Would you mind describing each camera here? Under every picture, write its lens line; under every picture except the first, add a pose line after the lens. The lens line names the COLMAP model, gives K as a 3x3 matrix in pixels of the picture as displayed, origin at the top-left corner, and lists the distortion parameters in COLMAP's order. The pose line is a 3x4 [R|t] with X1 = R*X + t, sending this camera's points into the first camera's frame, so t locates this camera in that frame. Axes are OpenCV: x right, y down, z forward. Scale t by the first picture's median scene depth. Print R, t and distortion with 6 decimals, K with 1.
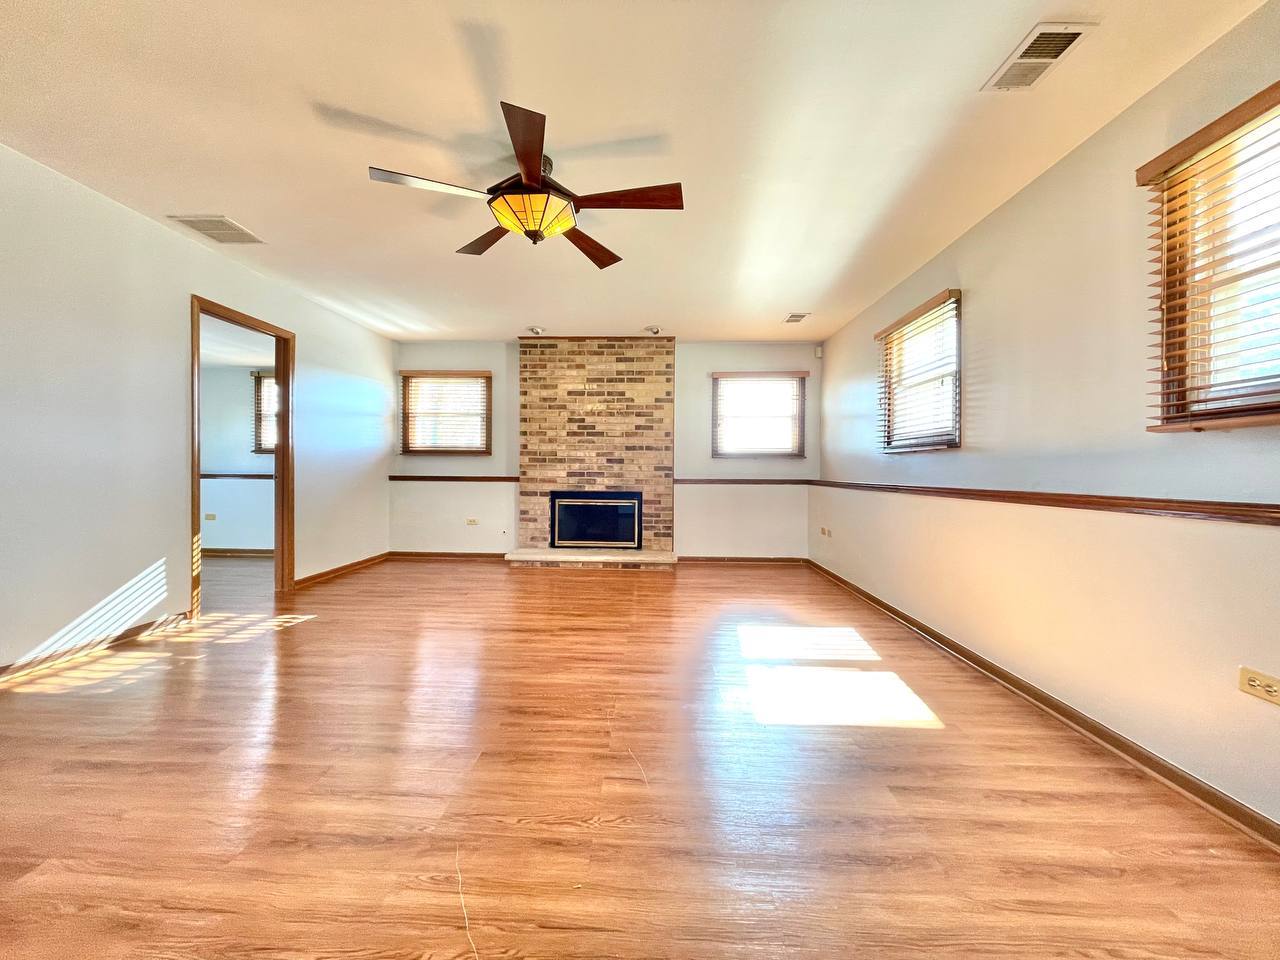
lens RADIAL K [[506.2, 0, 630.1], [0, 506.2, 476.2], [0, 0, 1]] dist [-0.000809, 0.000028]
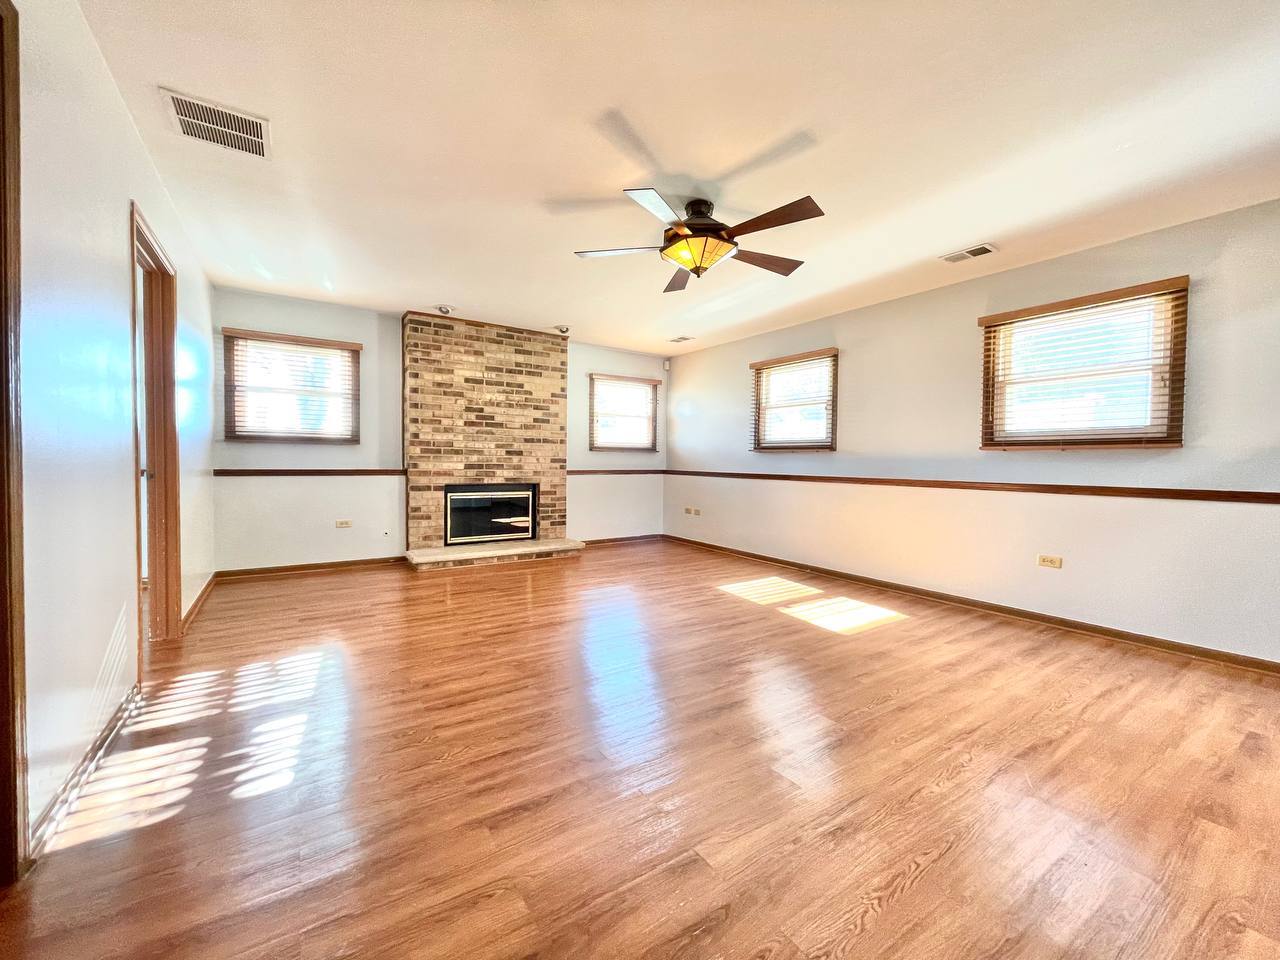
lens RADIAL K [[506.2, 0, 630.1], [0, 506.2, 476.2], [0, 0, 1]] dist [-0.000809, 0.000028]
pose [[0.808643, -0.016973, 0.588054, -0.431684], [-0.000915, 0.999546, 0.030108, -0.014504], [-0.588299, -0.024885, 0.808261, 0.057937]]
